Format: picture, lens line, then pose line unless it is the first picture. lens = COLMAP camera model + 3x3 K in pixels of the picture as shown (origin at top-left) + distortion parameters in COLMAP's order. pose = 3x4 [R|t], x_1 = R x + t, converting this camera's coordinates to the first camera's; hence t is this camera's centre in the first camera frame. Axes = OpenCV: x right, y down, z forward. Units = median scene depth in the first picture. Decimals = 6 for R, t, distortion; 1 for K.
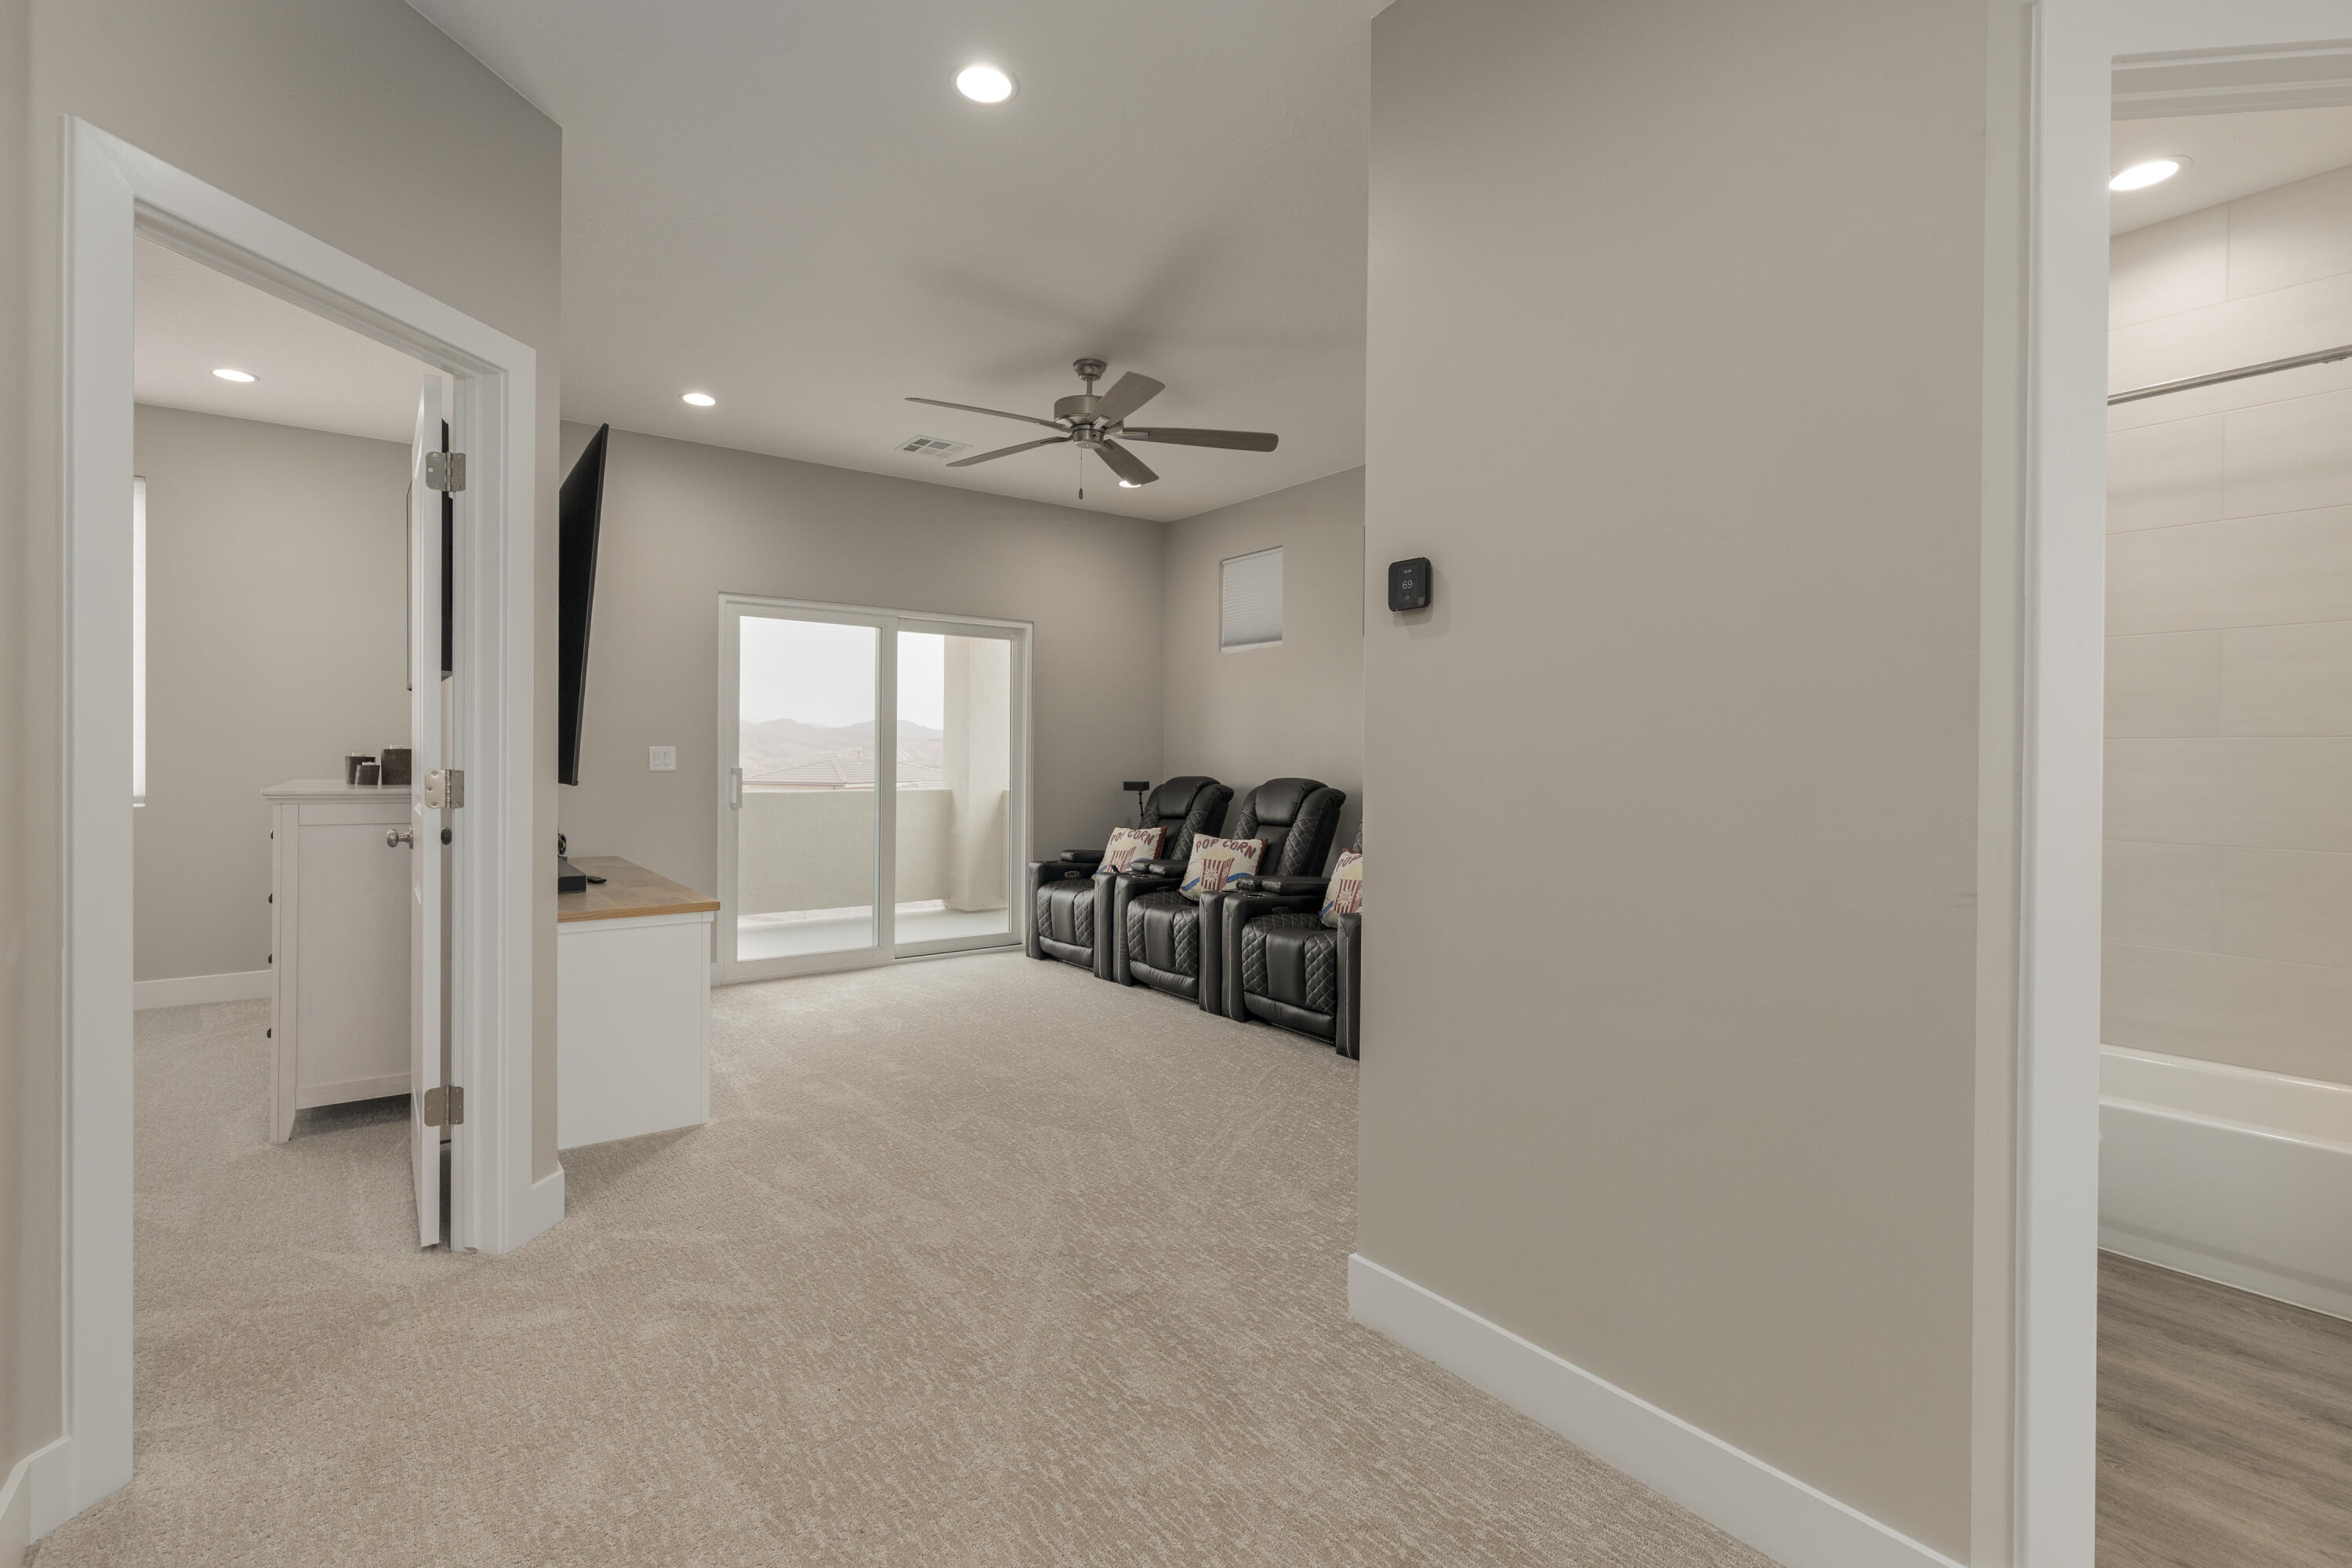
lens RADIAL K [[1054.2, 0, 1180.3], [0, 1054.2, 768.4], [0, 0, 1]] dist [-0.001399, 0.000076]
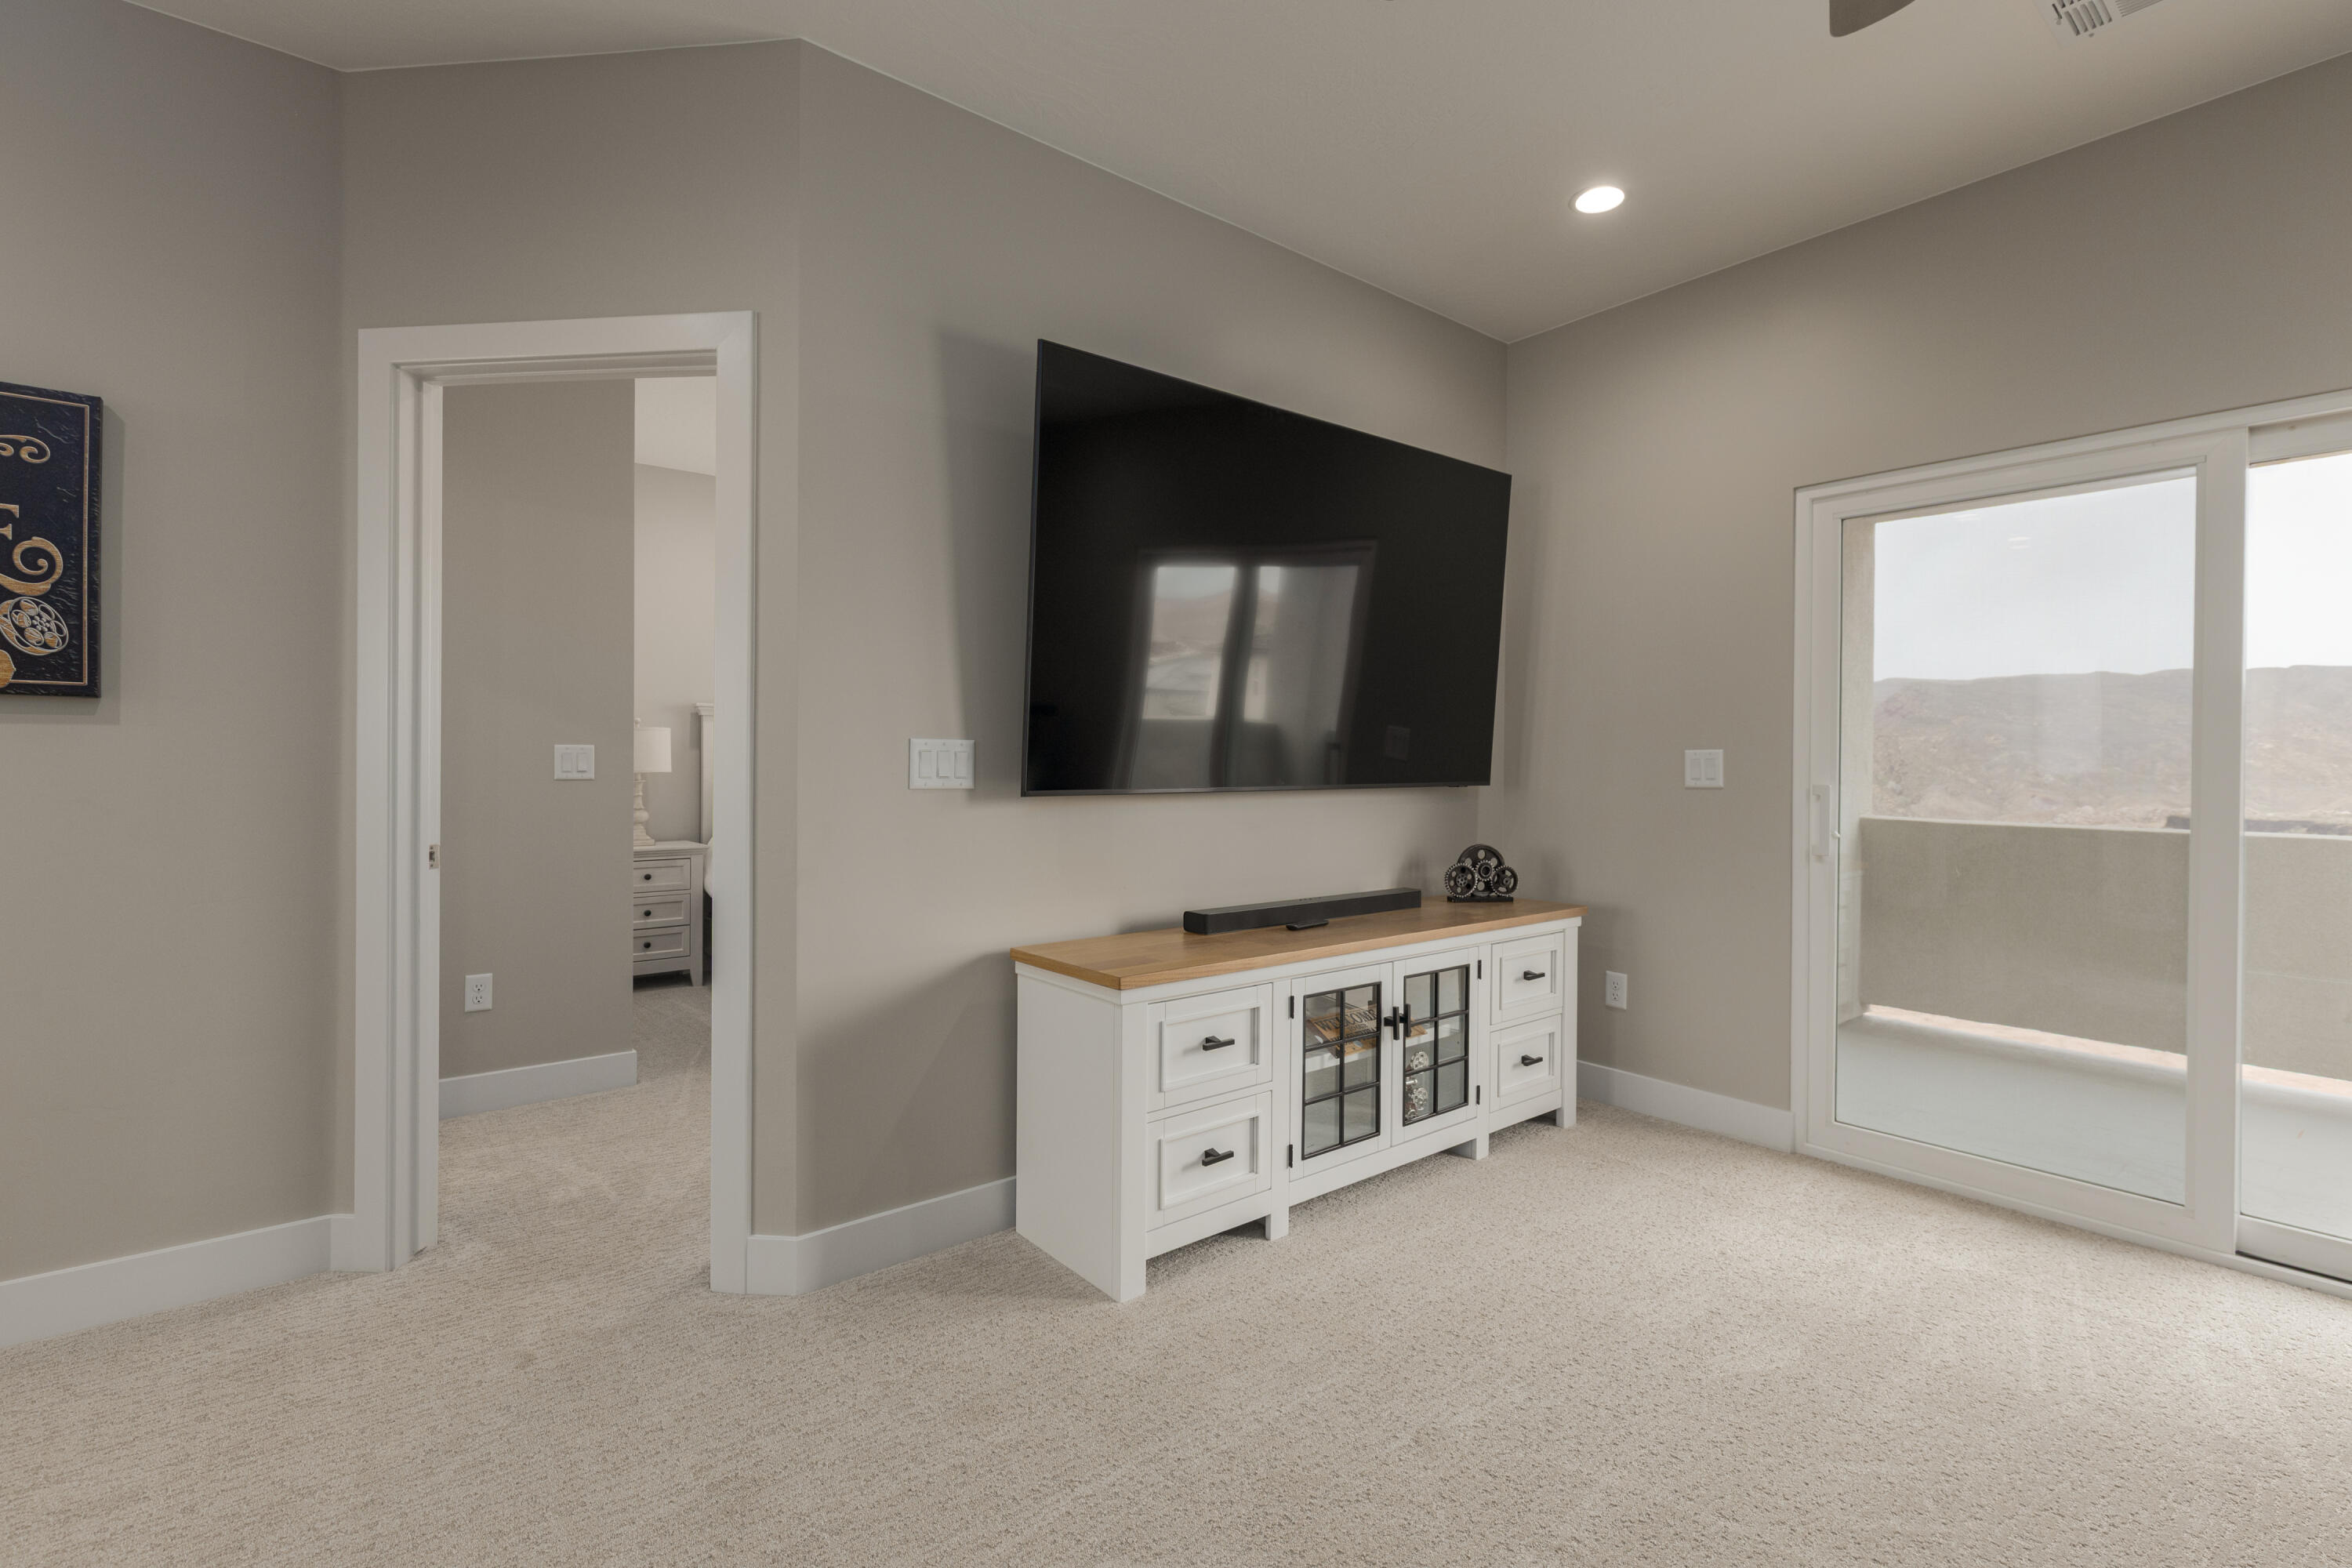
lens RADIAL K [[1054.2, 0, 1184.0], [0, 1054.2, 772.1], [0, 0, 1]] dist [-0.001399, 0.000076]
pose [[0.045860, 0.005479, -0.998933, 0.138936], [-0.016611, 0.999851, 0.004722, -0.004597], [0.998810, 0.016377, 0.045944, 0.615278]]
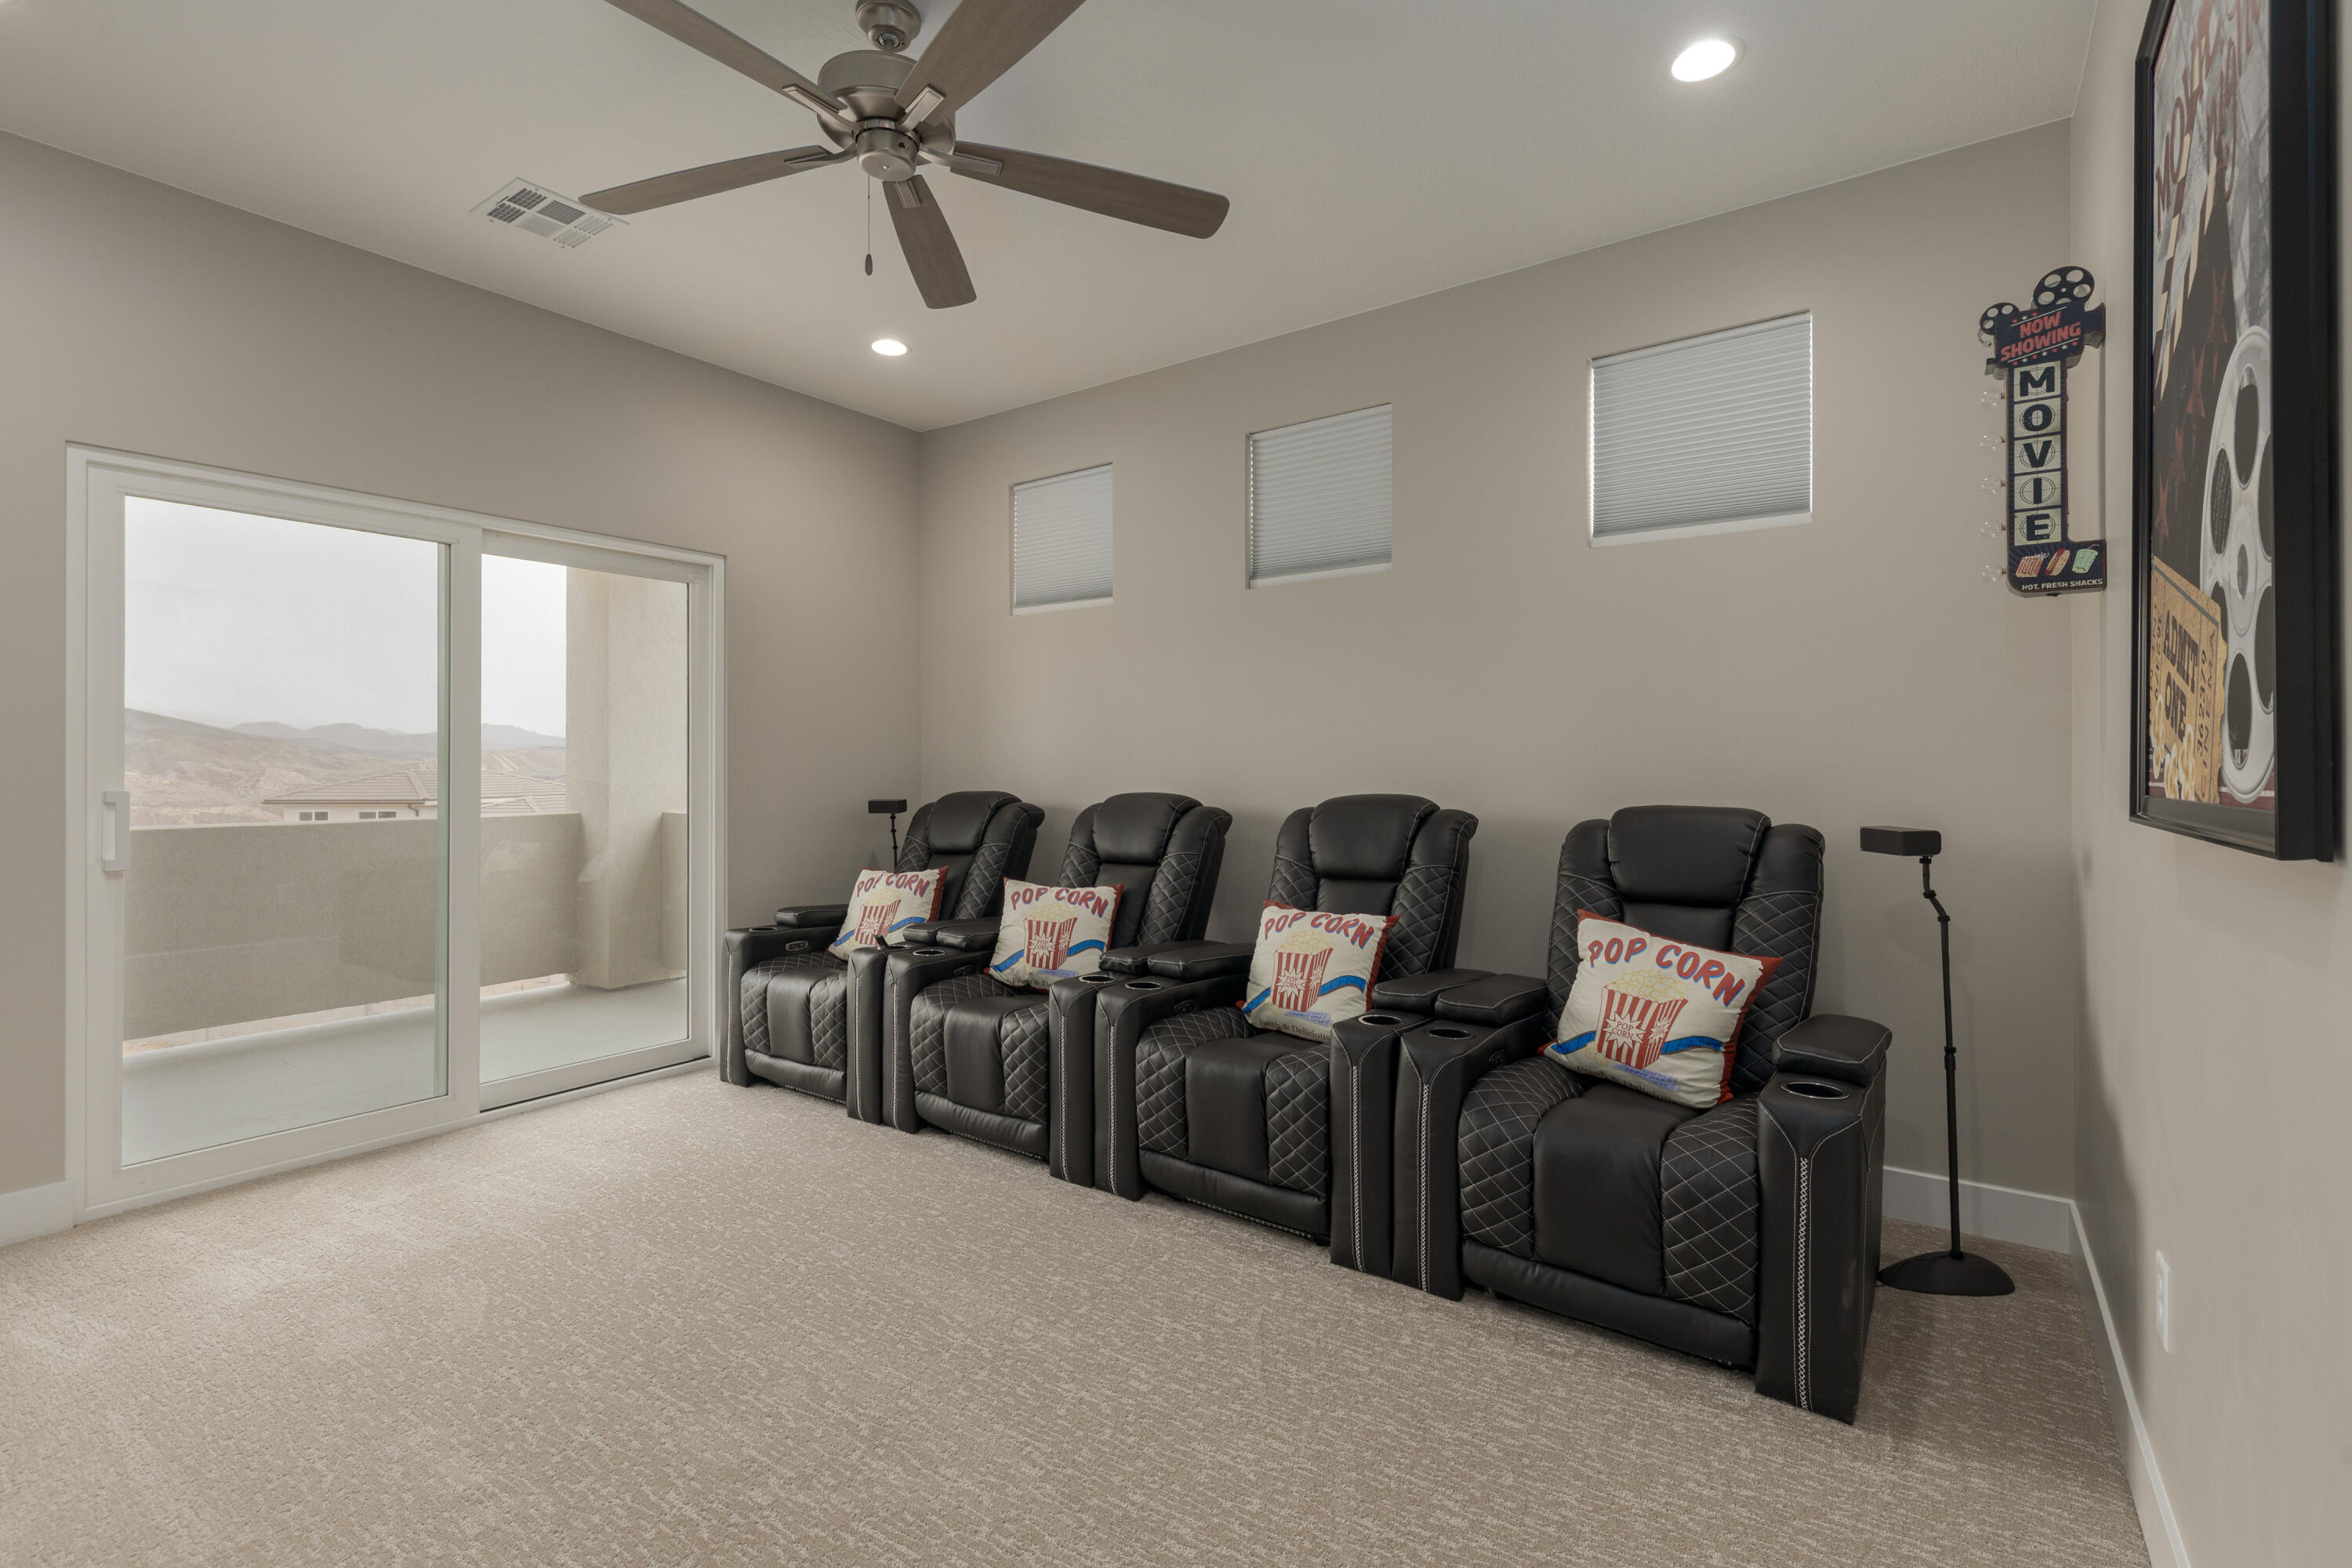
lens RADIAL K [[1054.2, 0, 1178.6], [0, 1054.2, 770.1], [0, 0, 1]] dist [-0.001399, 0.000076]
pose [[0.952315, -0.008837, 0.304987, -0.085189], [0.010345, 0.999941, -0.003328, -0.003232], [-0.304940, 0.006324, 0.952351, 0.351772]]
